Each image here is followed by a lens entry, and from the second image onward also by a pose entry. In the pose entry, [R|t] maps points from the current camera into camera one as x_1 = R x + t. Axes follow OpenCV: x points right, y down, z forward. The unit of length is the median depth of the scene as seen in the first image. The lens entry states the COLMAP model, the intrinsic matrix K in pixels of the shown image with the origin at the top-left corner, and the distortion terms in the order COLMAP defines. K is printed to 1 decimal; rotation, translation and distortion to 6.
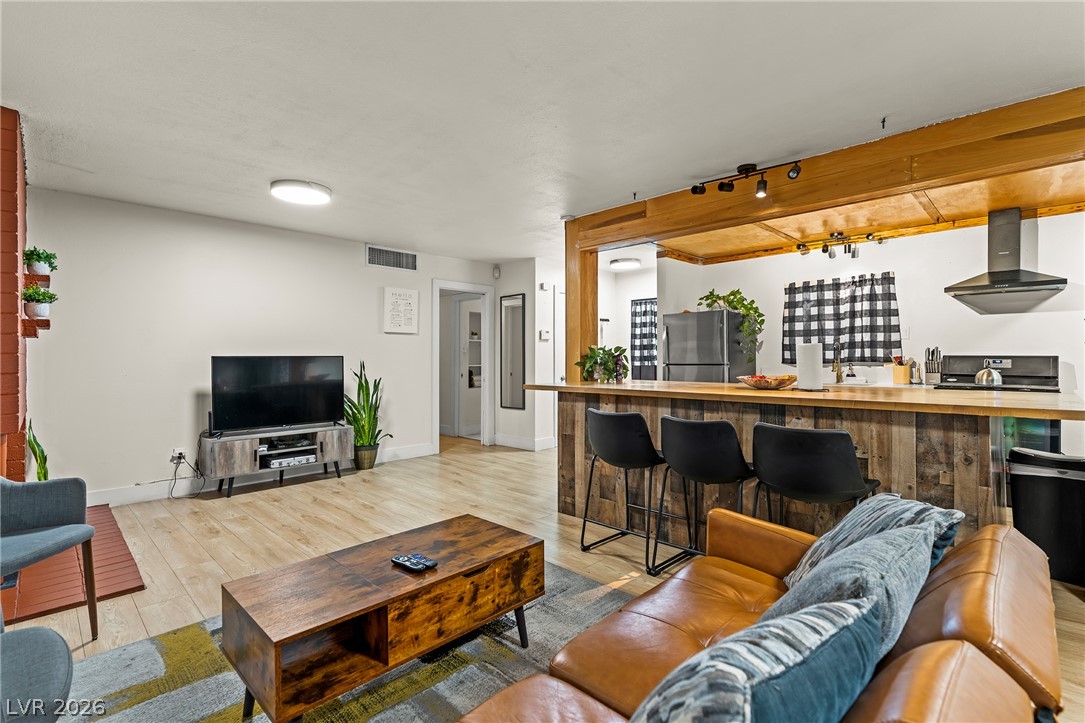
lens RADIAL K [[499.2, 0, 551.0], [0, 499.2, 365.6], [0, 0, 1]] dist [-0.002933, -0.000220]
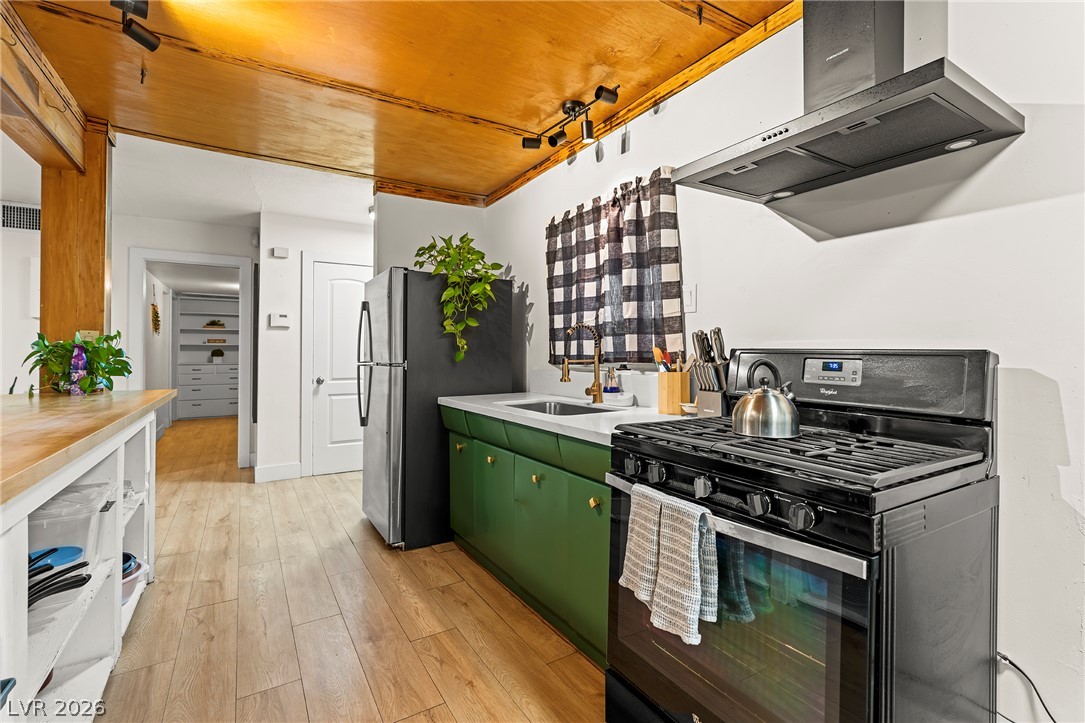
lens RADIAL K [[499.2, 0, 538.9], [0, 499.2, 351.7], [0, 0, 1]] dist [-0.002933, -0.000220]
pose [[0.968540, 0.003935, -0.248828, 0.661749], [-0.008429, 0.999820, -0.017000, -0.009017], [0.248716, 0.018562, 0.968398, 0.510688]]
